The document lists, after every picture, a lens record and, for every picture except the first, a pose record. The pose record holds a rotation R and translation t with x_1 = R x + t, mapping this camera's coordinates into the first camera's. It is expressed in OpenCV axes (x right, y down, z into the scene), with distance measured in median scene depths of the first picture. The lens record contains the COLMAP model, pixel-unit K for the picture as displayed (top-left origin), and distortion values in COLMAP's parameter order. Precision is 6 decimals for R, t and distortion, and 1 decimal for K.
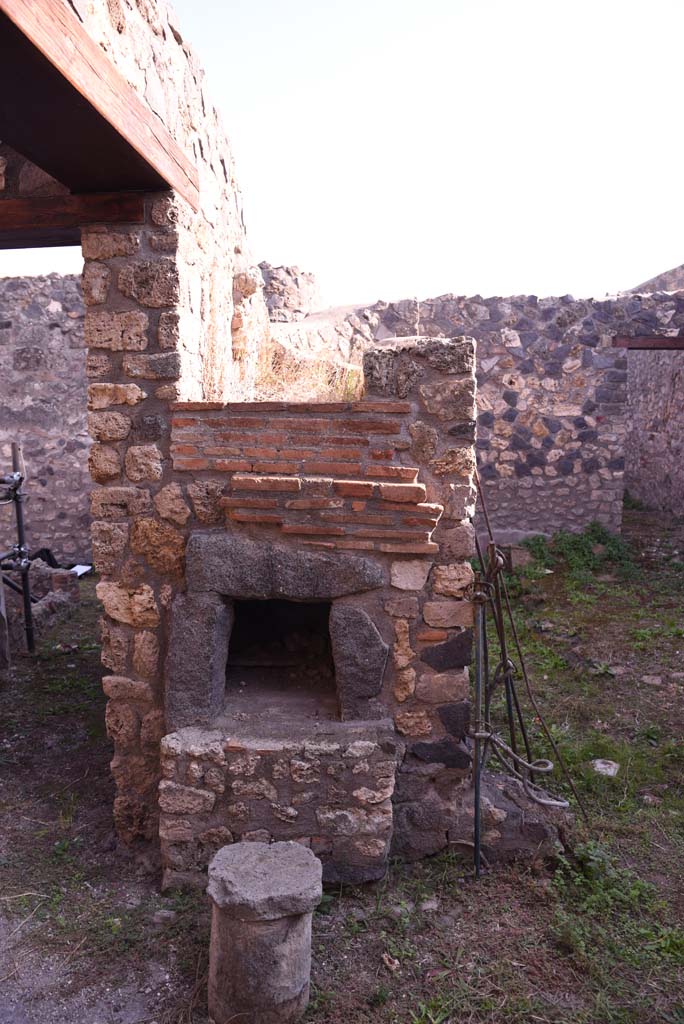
lens RADIAL K [[701.2, 0, 359.4], [0, 701.2, 517.5], [0, 0, 1]] dist [-0.131534, 0.091521]
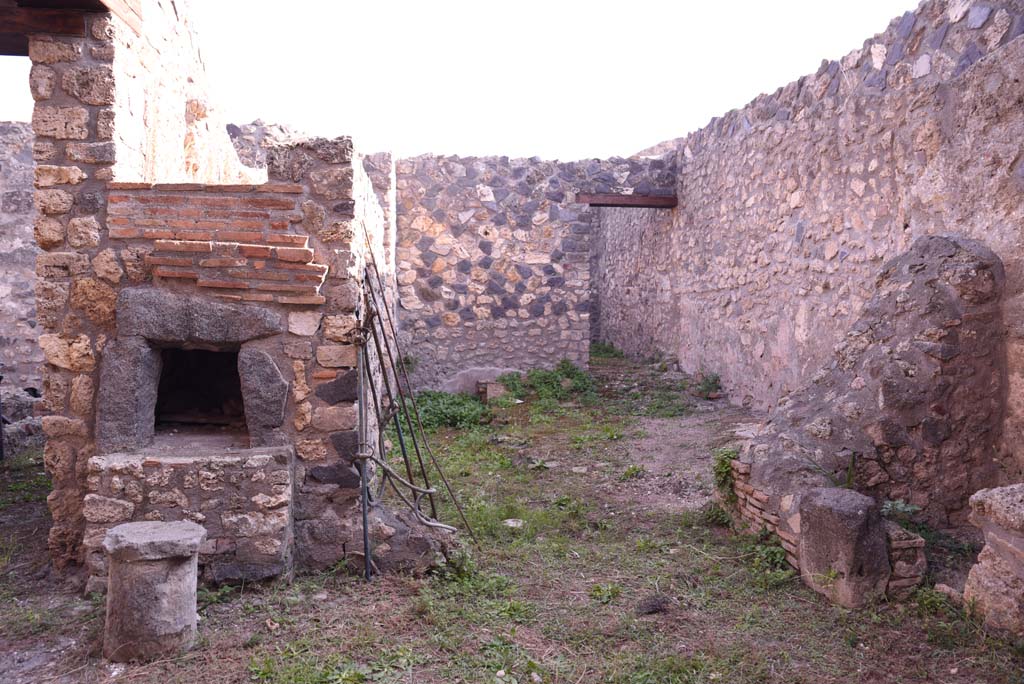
lens RADIAL K [[701.2, 0, 515.6], [0, 701.2, 351.1], [0, 0, 1]] dist [-0.131534, 0.091521]
pose [[0.986208, -0.004354, 0.165454, 0.233011], [0.016844, 0.997104, -0.074161, 0.223628], [-0.164652, 0.075925, 0.983425, -0.262252]]
